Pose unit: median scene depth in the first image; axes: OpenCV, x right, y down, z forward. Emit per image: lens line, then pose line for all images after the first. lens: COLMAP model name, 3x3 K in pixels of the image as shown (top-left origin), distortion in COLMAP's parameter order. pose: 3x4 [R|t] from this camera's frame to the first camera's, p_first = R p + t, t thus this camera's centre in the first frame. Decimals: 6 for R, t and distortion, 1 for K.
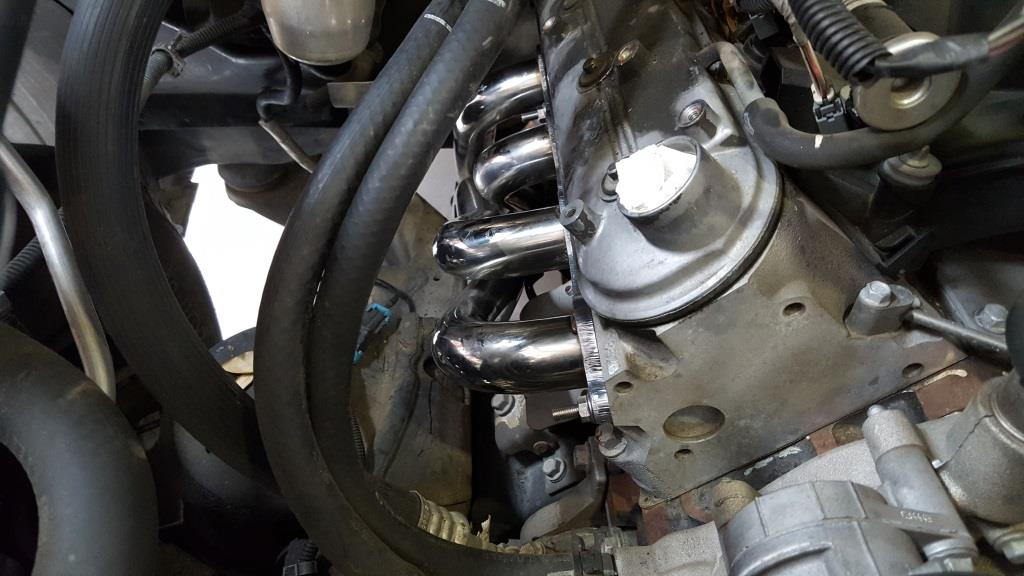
lens RADIAL K [[695.7, 0, 506.2], [0, 695.7, 290.1], [0, 0, 1]] dist [0.091523, -0.129584]
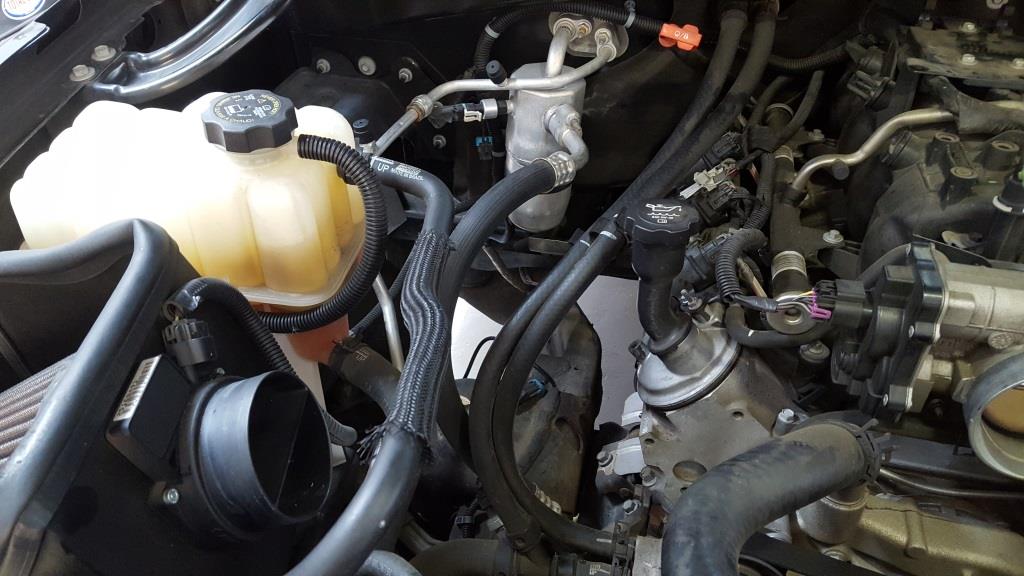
lens RADIAL K [[695.7, 0, 506.2], [0, 695.7, 290.1], [0, 0, 1]] dist [0.091523, -0.129584]
pose [[0.956825, 0.137989, -0.255824, 0.223669], [-0.169856, 0.979656, -0.106874, 0.005528], [0.235872, 0.145713, 0.960798, -0.971360]]
